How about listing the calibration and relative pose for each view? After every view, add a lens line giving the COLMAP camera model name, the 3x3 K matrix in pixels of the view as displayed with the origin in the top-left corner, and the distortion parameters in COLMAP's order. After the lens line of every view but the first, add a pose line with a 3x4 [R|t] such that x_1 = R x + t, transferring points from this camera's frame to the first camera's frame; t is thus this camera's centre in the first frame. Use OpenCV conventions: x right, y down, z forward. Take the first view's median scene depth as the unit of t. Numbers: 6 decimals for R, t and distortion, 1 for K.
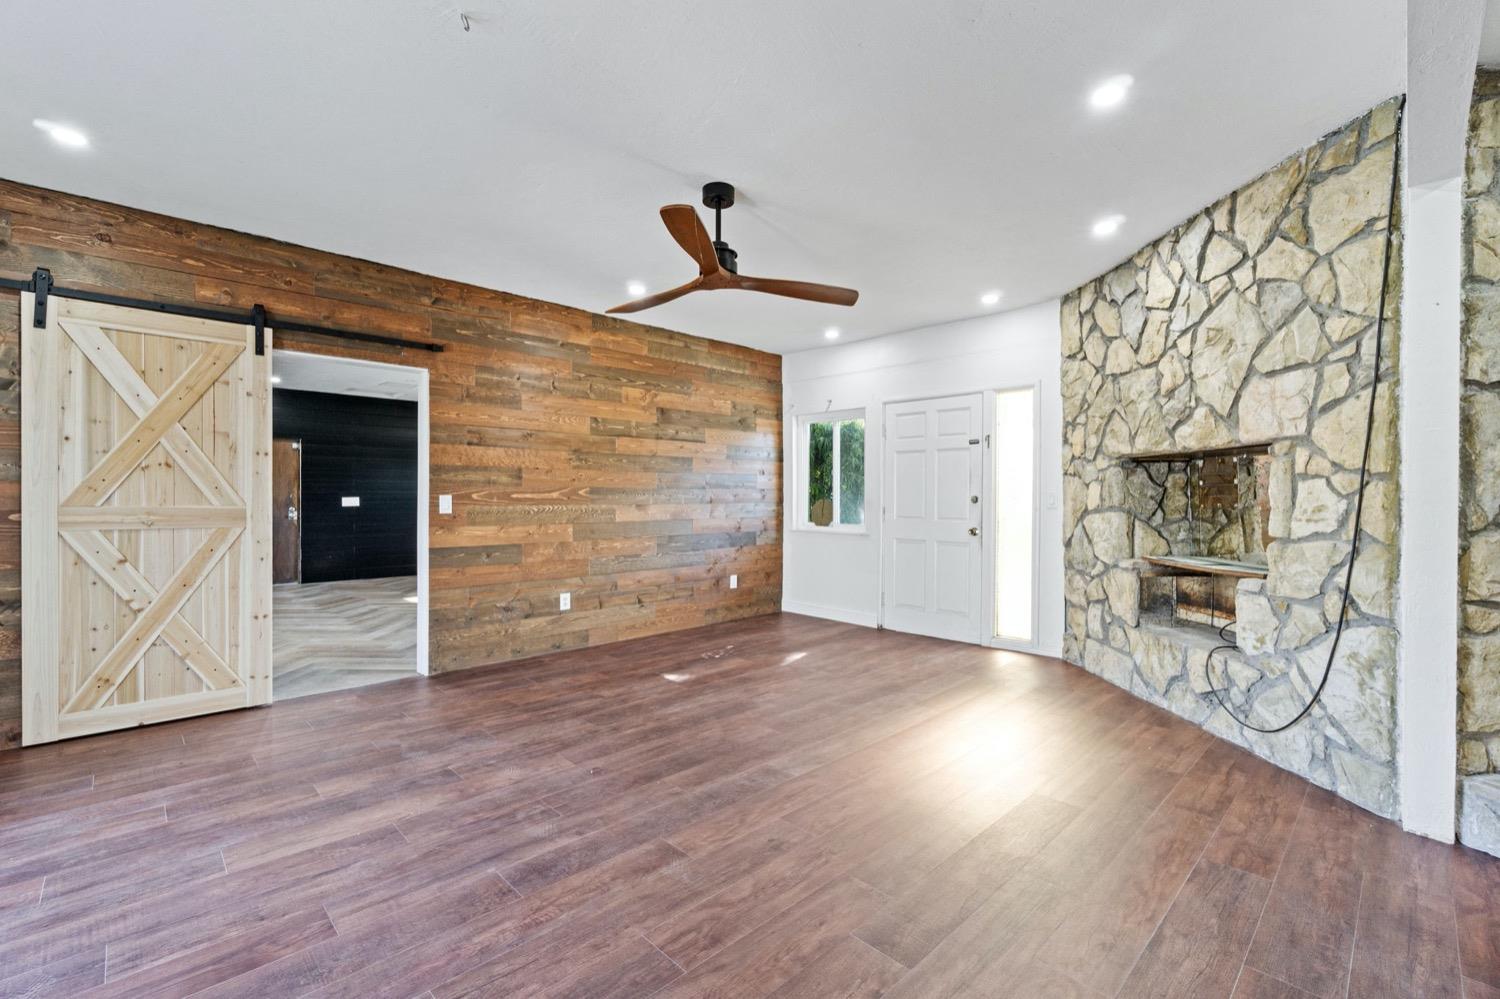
lens RADIAL K [[653.4, 0, 750.0], [0, 653.4, 499.5], [0, 0, 1]] dist [0.001901, 0.000103]
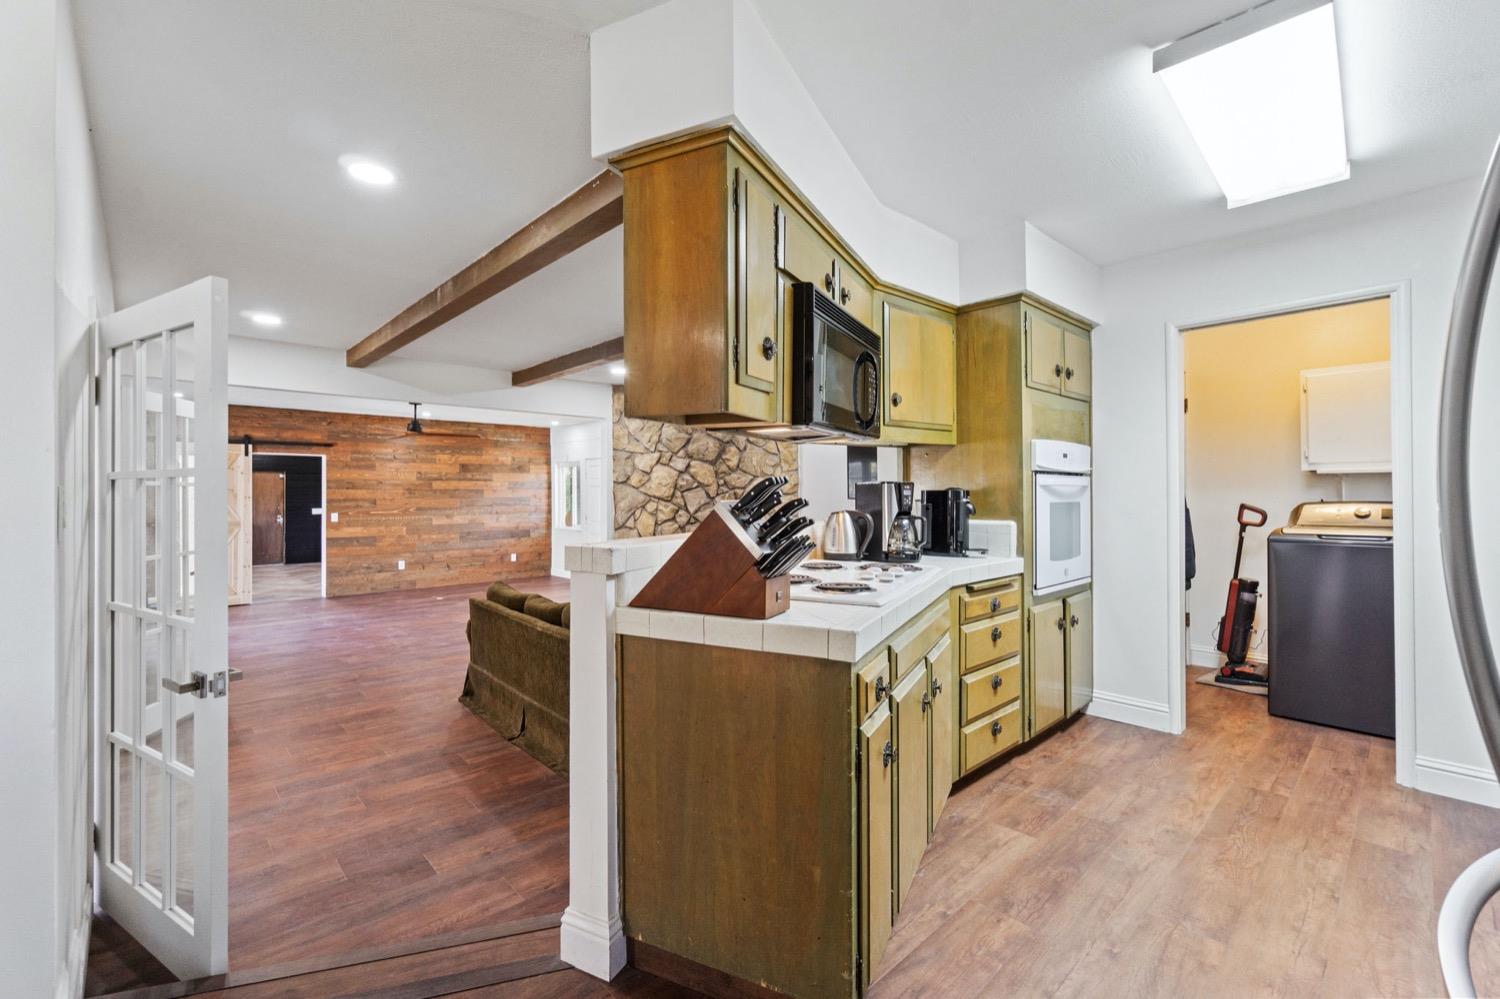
lens RADIAL K [[657.3, 0, 750.7], [0, 657.3, 490.8], [0, 0, 1]] dist [-0.000387, 0.000675]
pose [[0.999753, -0.005421, -0.021536, 1.106190], [0.005230, 0.999946, -0.008925, -0.062473], [0.021583, 0.008810, 0.999728, -1.316076]]
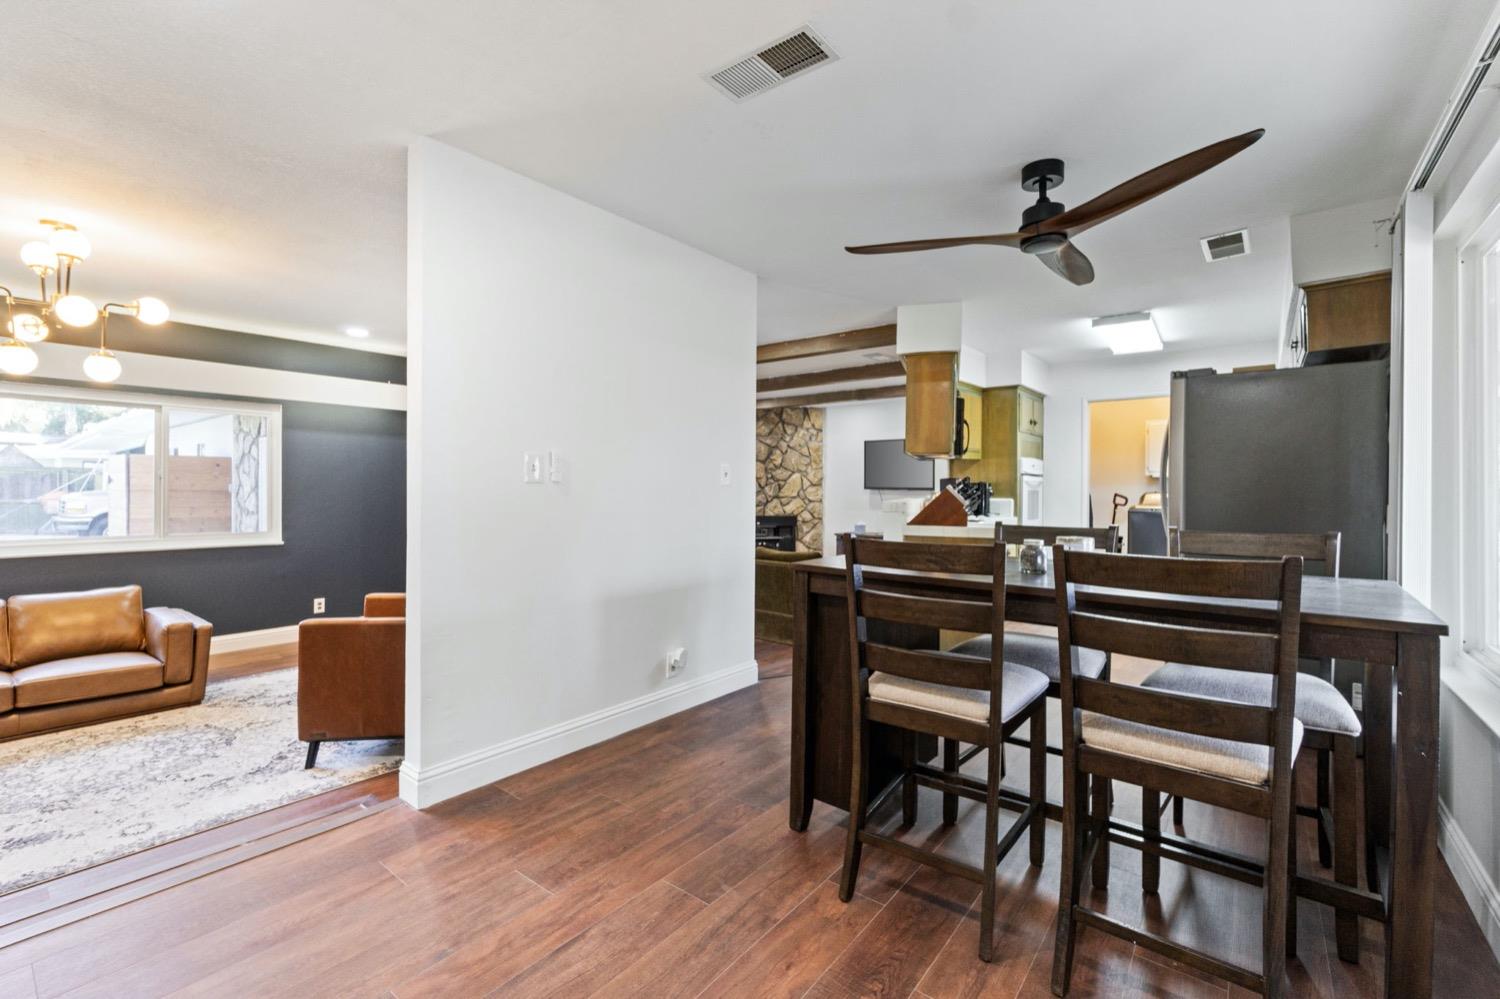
lens RADIAL K [[657.3, 0, 750.7], [0, 657.3, 490.8], [0, 0, 1]] dist [-0.000387, 0.000675]
pose [[0.992650, 0.006750, 0.120828, 0.573353], [-0.006866, 0.999976, 0.000540, -0.046540], [-0.120822, -0.001365, 0.992673, -2.032236]]
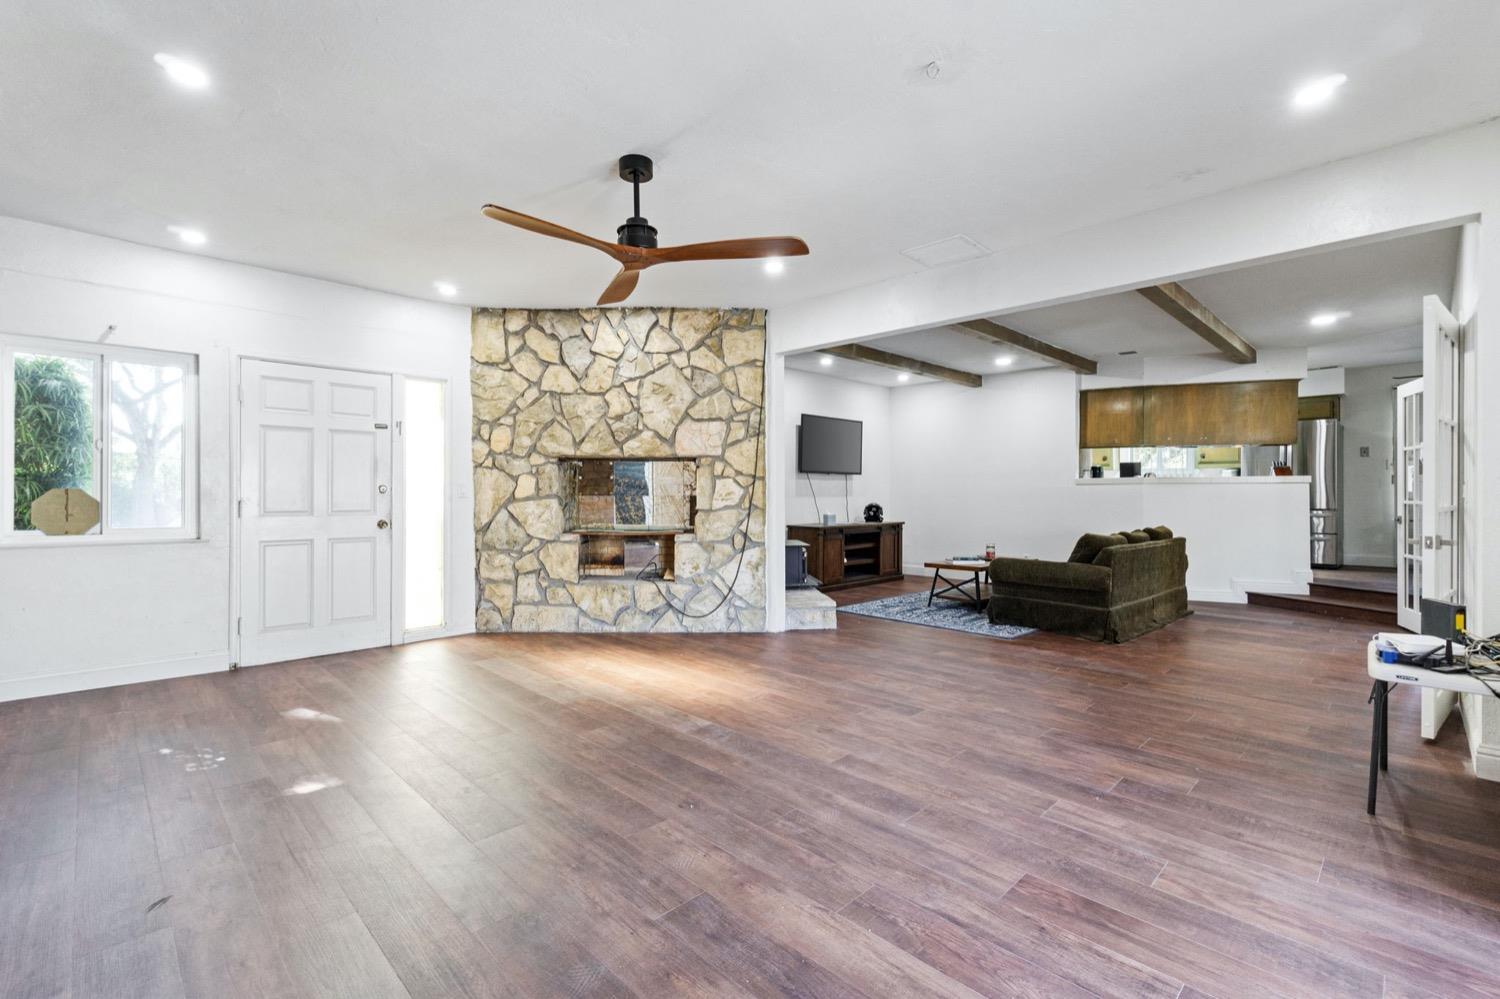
lens RADIAL K [[657.3, 0, 750.7], [0, 657.3, 490.8], [0, 0, 1]] dist [-0.000387, 0.000675]
pose [[-0.008154, -0.000900, 0.999966, -0.836700], [0.002980, 0.999995, 0.000924, 0.003191], [-0.999962, 0.002988, -0.008151, 0.706543]]
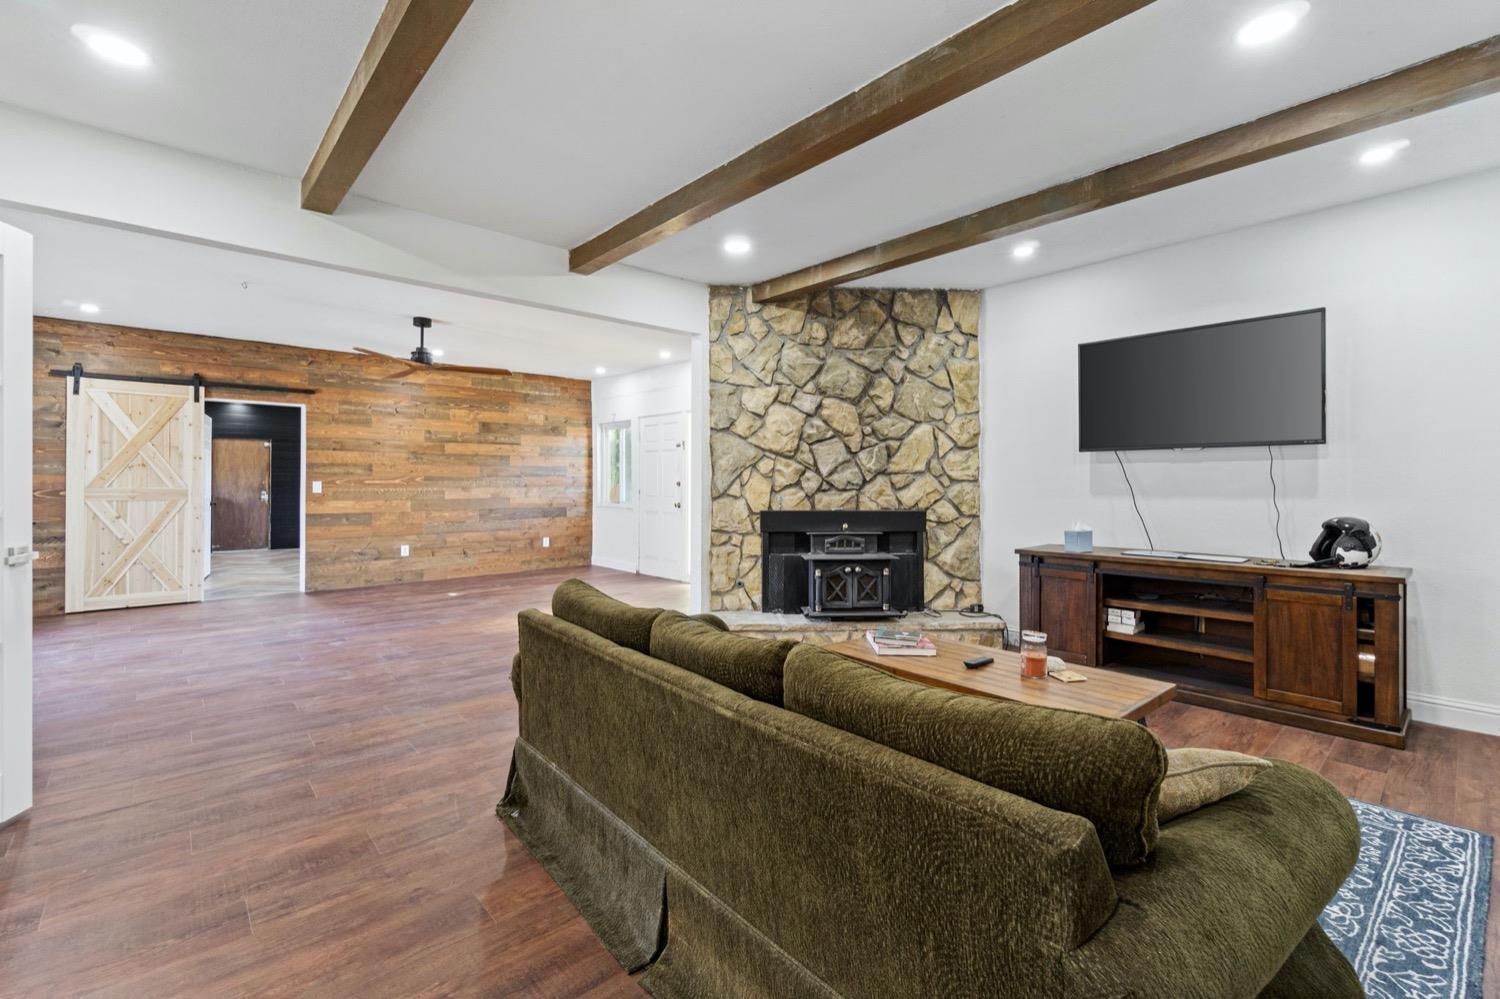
lens RADIAL K [[661.8, 0, 750.9], [0, 661.8, 478.8], [0, 0, 1]] dist [-0.000238, 0.000965]
pose [[0.999255, -0.001779, -0.038541, 0.791074], [0.001383, 0.999946, -0.010308, 0.005803], [0.038557, 0.010247, 0.999204, -0.704543]]
